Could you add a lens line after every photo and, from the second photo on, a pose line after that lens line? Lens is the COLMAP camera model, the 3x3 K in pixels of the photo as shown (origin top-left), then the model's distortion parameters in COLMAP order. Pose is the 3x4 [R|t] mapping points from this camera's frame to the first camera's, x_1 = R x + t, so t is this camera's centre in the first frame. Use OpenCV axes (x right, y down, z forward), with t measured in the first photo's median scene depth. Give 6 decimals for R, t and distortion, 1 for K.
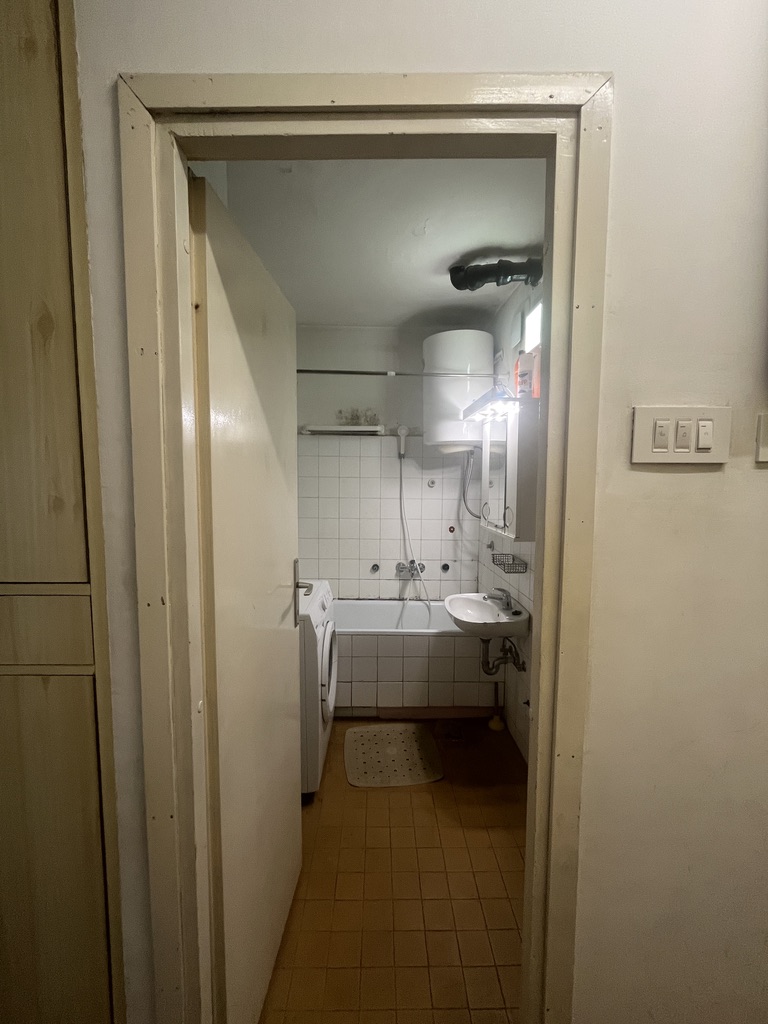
lens RADIAL K [[419.1, 0, 384.0], [0, 419.1, 512.0], [0, 0, 1]] dist [-0.001413, 0.000046]
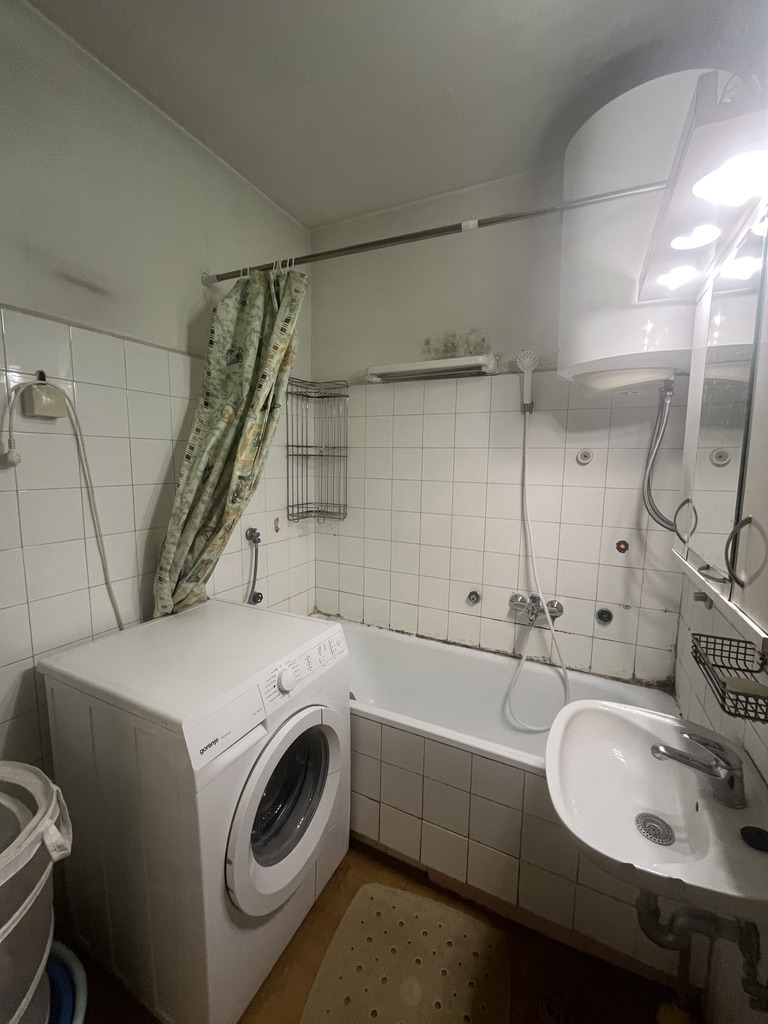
lens RADIAL K [[419.1, 0, 384.0], [0, 419.1, 512.0], [0, 0, 1]] dist [-0.001413, 0.000046]
pose [[0.890938, 0.057586, -0.450459, 0.148205], [-0.040400, 0.998045, 0.047683, -0.015939], [0.452324, -0.024284, 0.891523, 0.458850]]
